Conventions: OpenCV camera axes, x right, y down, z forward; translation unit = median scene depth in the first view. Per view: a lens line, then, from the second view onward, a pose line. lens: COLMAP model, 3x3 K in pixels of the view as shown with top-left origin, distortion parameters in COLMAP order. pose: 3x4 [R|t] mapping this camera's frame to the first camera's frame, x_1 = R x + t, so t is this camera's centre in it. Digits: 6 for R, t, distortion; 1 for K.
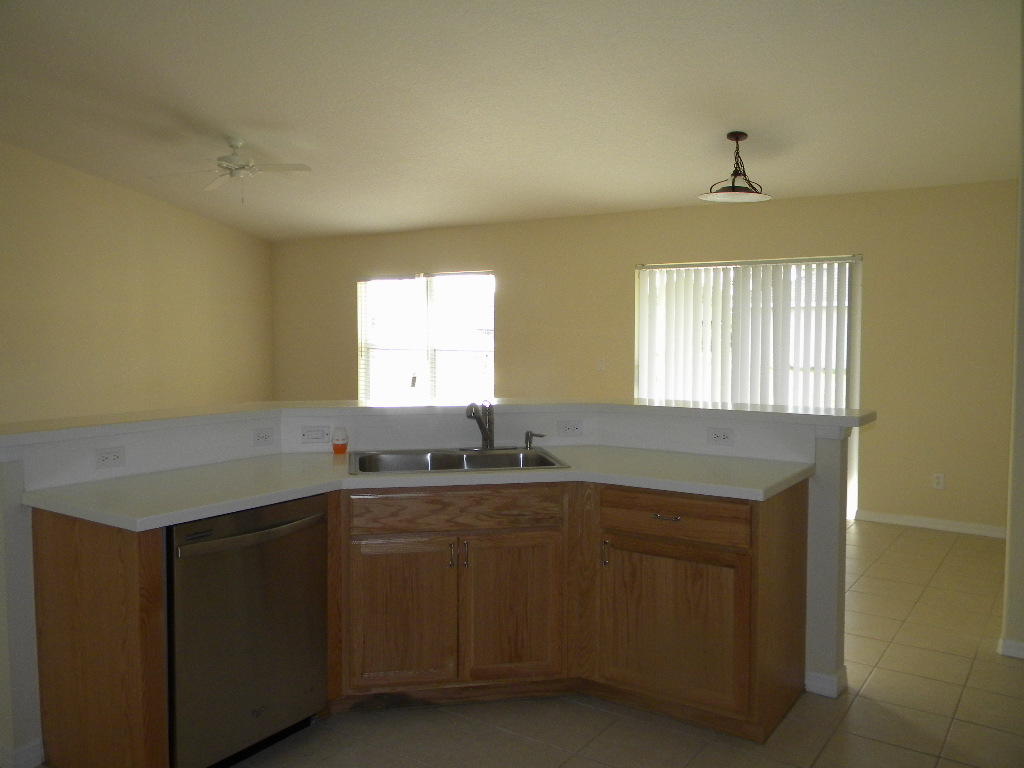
lens RADIAL K [[852.9, 0, 509.0], [0, 852.9, 371.1], [0, 0, 1]] dist [0.022266, -0.014932]
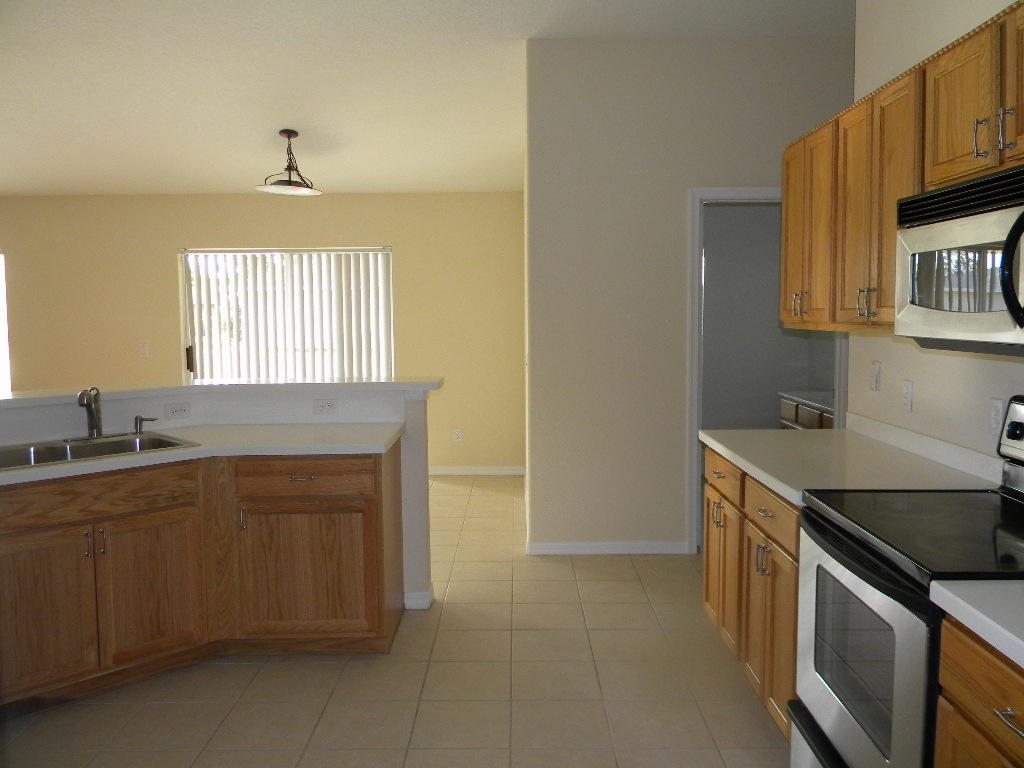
lens RADIAL K [[852.9, 0, 509.0], [0, 852.9, 371.1], [0, 0, 1]] dist [0.022266, -0.014932]
pose [[0.827660, -0.051145, 0.558894, -0.202323], [0.040540, 0.998686, 0.031357, 0.004389], [-0.559763, -0.003295, 0.828646, -0.088539]]
